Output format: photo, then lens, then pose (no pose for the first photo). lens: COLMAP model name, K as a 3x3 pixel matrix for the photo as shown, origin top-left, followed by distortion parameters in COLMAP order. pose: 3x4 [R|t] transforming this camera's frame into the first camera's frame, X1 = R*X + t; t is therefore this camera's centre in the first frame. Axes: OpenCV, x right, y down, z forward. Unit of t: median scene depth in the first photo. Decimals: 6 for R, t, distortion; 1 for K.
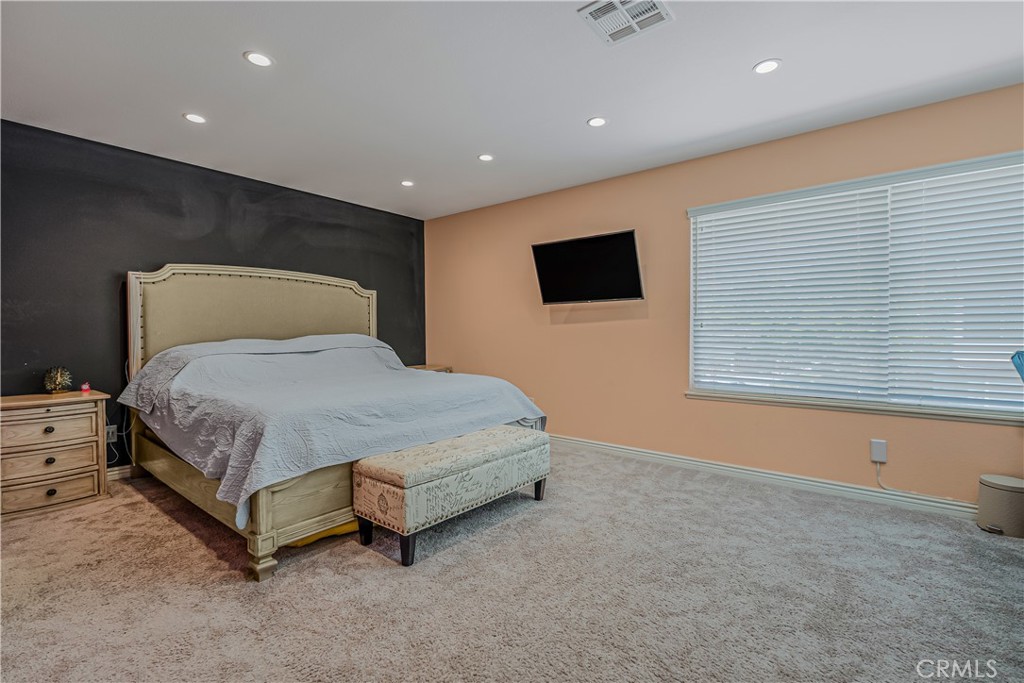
lens RADIAL K [[457.0, 0, 507.4], [0, 457.0, 329.4], [0, 0, 1]] dist [-0.001353, -0.000038]
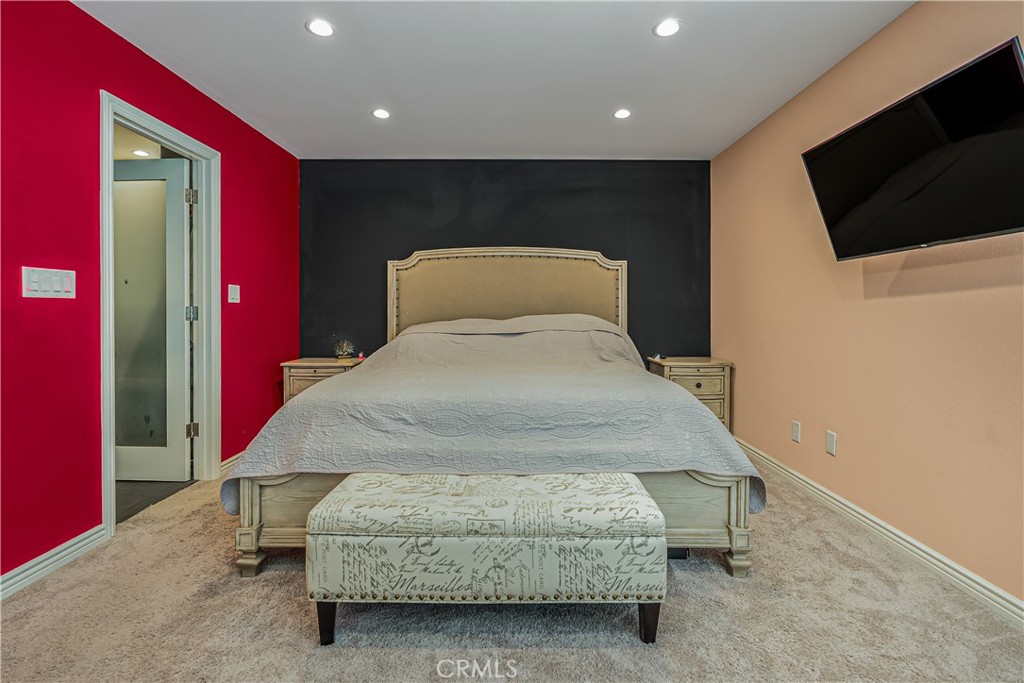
lens RADIAL K [[469.3, 0, 513.7], [0, 469.3, 308.2], [0, 0, 1]] dist [-0.001869, -0.000177]
pose [[0.641825, -0.003733, -0.766842, 0.378892], [0.002642, 0.999993, -0.002657, 0.001284], [0.766846, -0.000321, 0.641831, 0.546973]]
